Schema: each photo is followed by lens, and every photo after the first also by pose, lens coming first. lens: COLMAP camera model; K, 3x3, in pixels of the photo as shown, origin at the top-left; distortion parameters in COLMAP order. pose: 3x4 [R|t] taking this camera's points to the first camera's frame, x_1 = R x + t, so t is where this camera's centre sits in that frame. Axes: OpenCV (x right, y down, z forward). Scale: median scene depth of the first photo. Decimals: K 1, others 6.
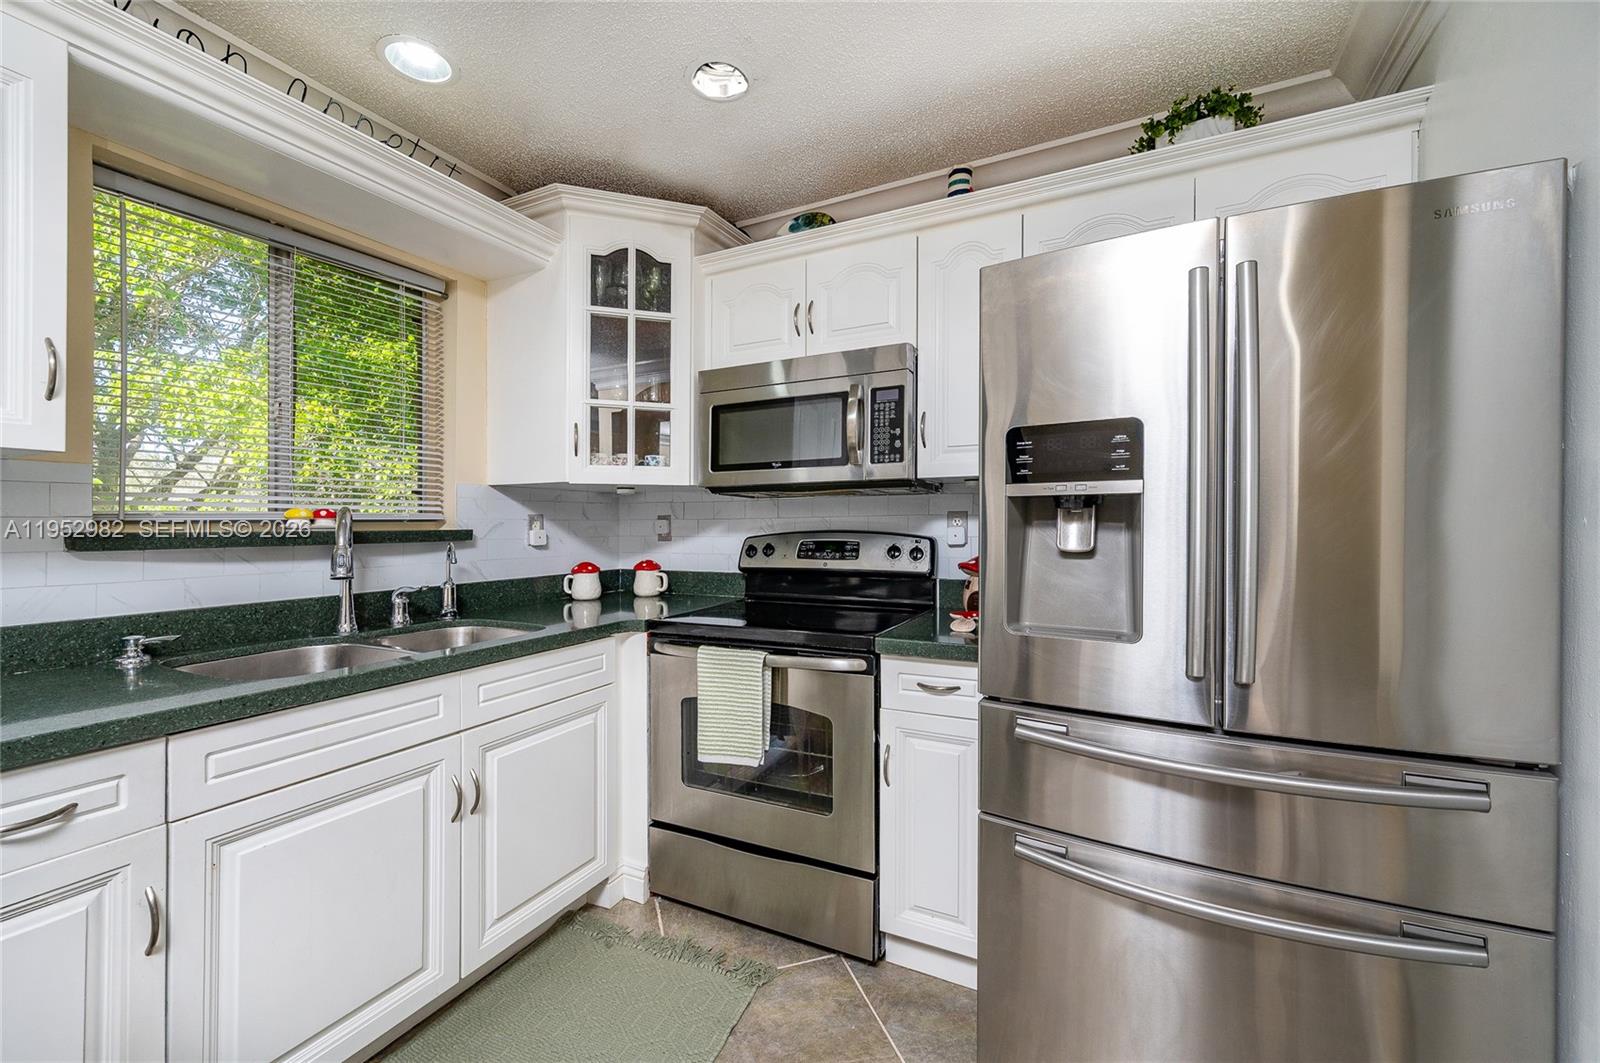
lens RADIAL K [[648.5, 0, 801.0], [0, 648.5, 527.3], [0, 0, 1]] dist [0.002544, 0.000182]
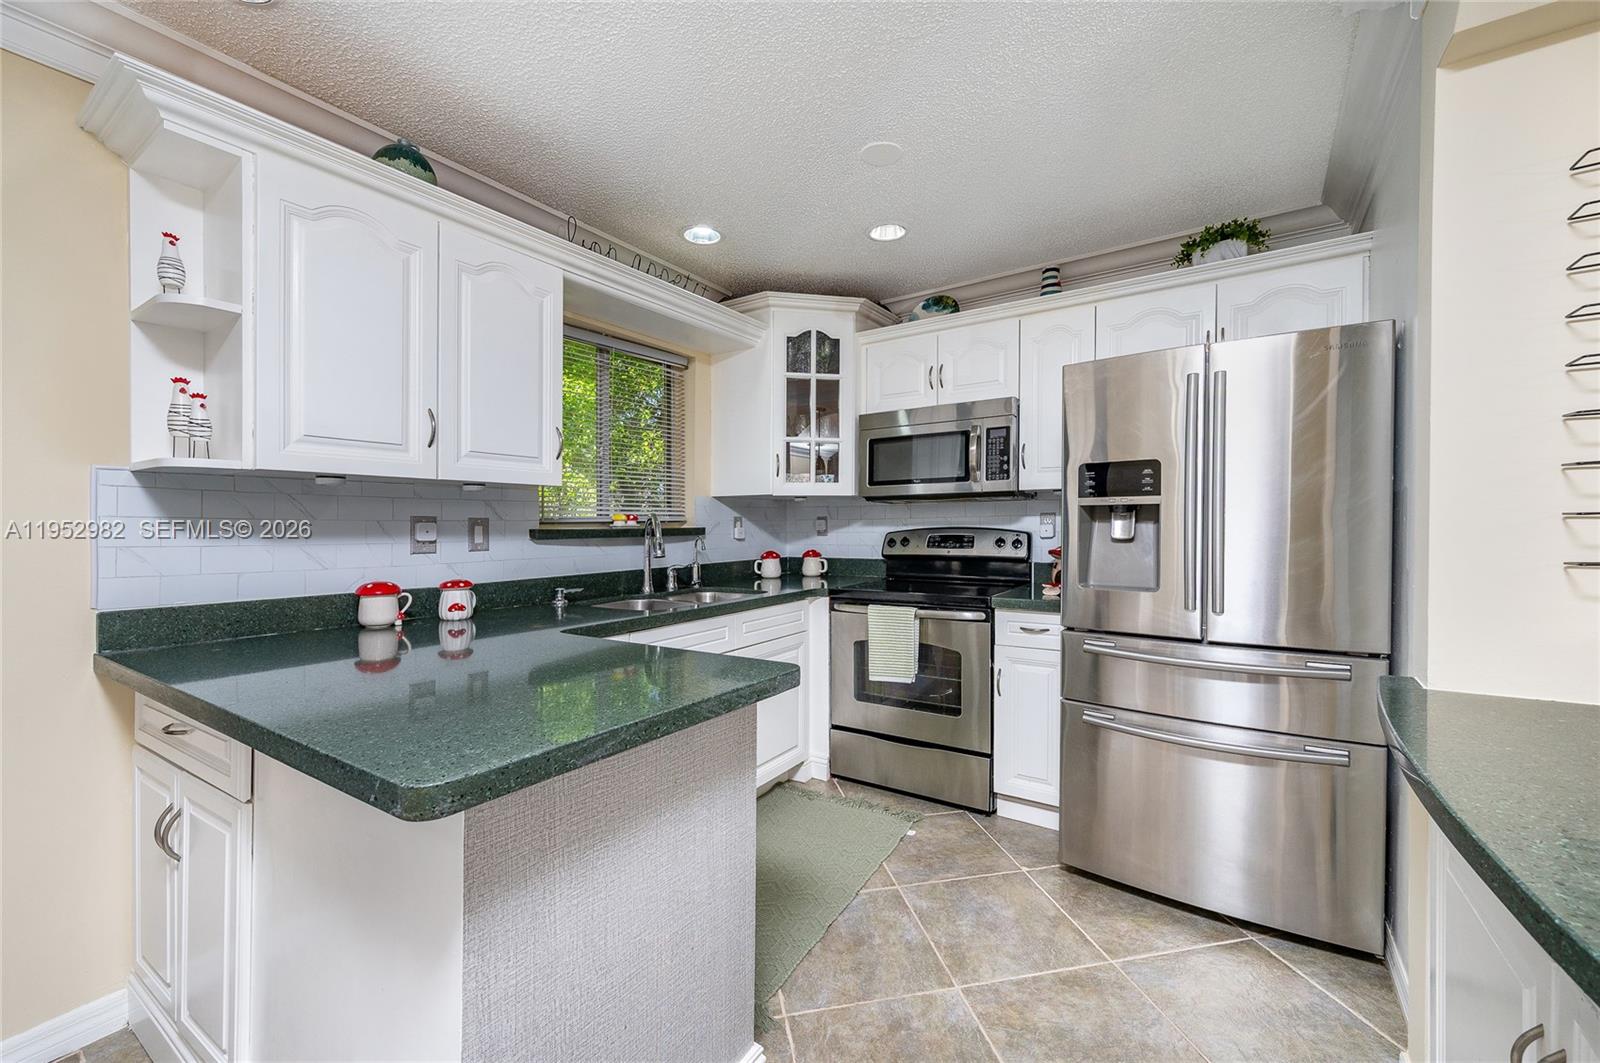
lens RADIAL K [[643.1, 0, 816.1], [0, 643.1, 539.9], [0, 0, 1]] dist [0.001889, 0.000610]
pose [[0.994188, -0.001147, -0.107648, -0.111337], [0.003457, 0.999768, 0.021274, 0.001797], [0.107599, -0.021522, 0.993961, -0.454064]]
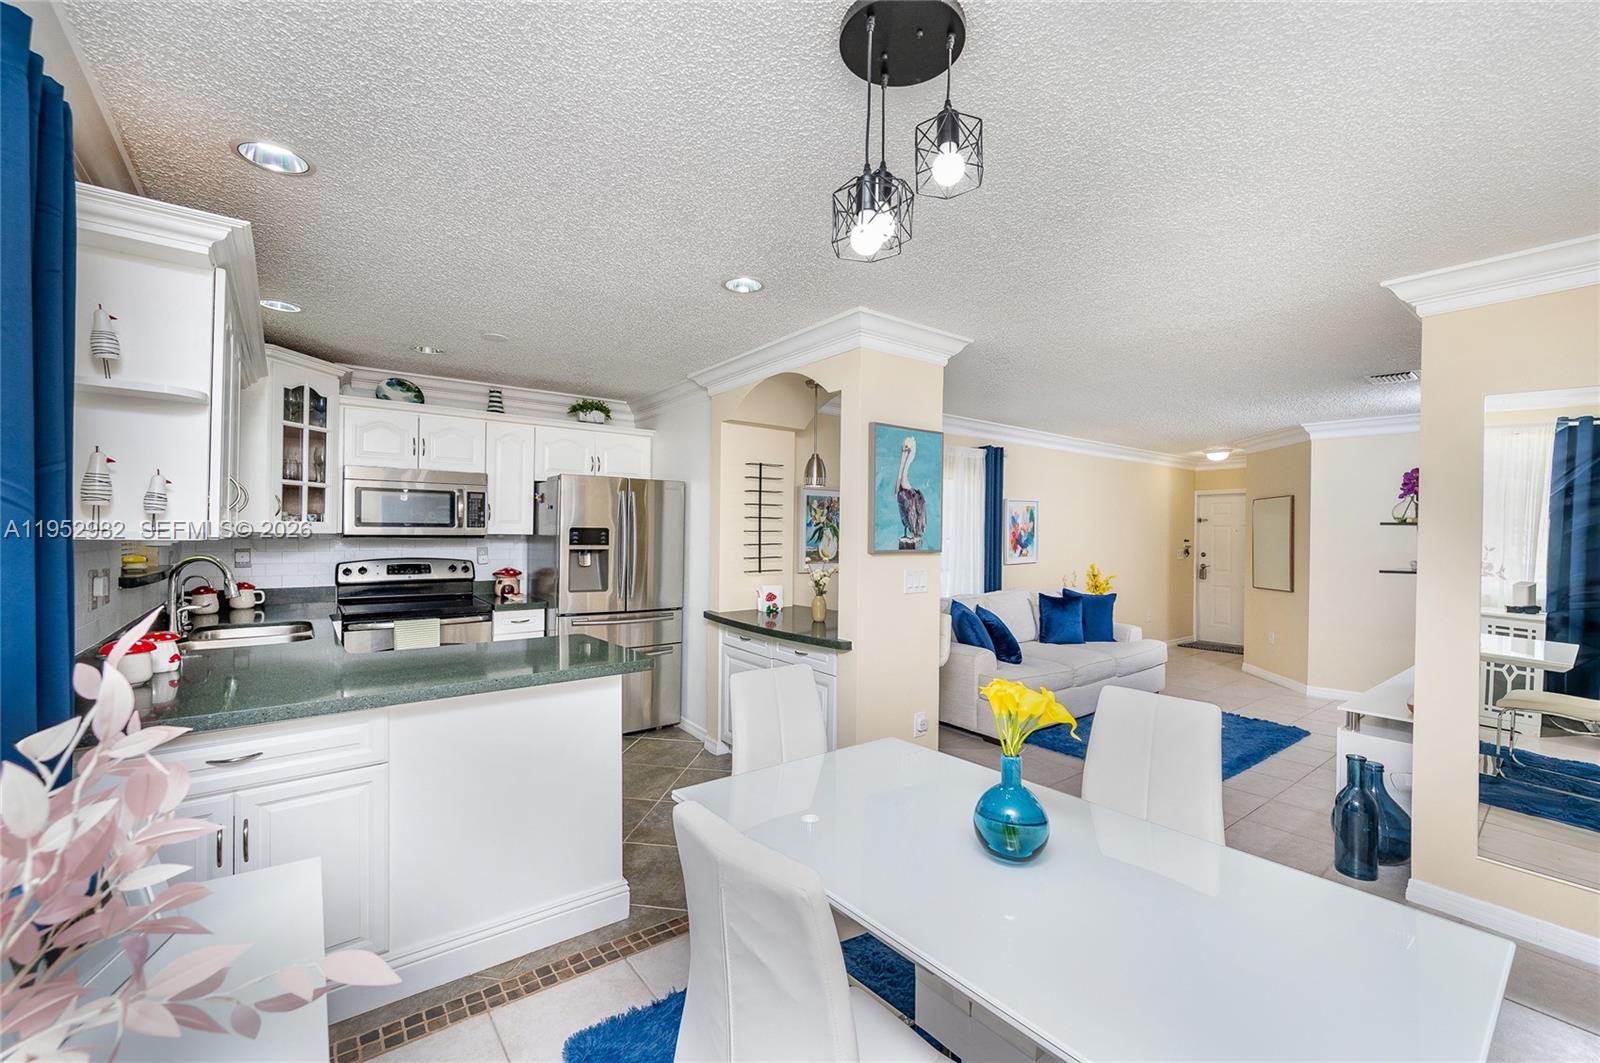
lens RADIAL K [[643.1, 0, 816.1], [0, 643.1, 539.9], [0, 0, 1]] dist [0.001889, 0.000610]
pose [[0.409989, -0.000756, 0.912090, -1.310336], [-0.010736, 0.999926, 0.005654, -0.079540], [-0.912027, -0.012110, 0.409951, -0.879521]]
